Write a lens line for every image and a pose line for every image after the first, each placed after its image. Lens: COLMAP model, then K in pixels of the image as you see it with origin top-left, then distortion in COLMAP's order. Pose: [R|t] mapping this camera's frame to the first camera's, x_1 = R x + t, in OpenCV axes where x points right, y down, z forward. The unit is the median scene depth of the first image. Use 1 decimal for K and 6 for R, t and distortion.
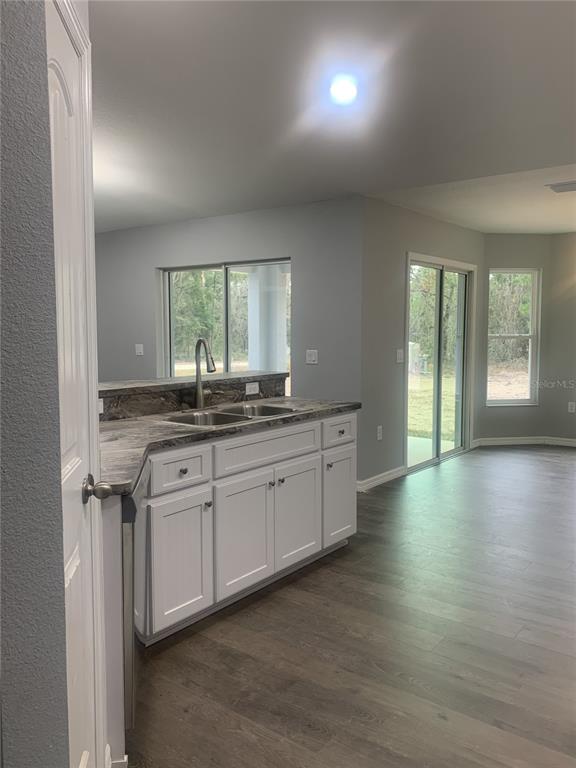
lens RADIAL K [[656.8, 0, 288.0], [0, 656.8, 384.0], [0, 0, 1]] dist [0.011120, -0.010776]
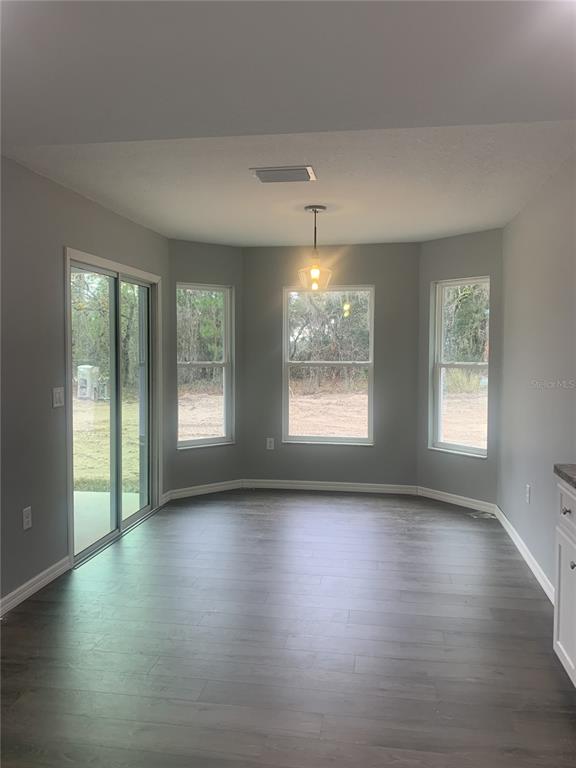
lens RADIAL K [[656.8, 0, 288.0], [0, 656.8, 384.0], [0, 0, 1]] dist [0.011120, -0.010776]
pose [[0.889695, -0.019309, 0.456147, 0.053731], [0.033632, 0.999163, -0.023303, -0.024528], [-0.455315, 0.036074, 0.889599, 0.209635]]
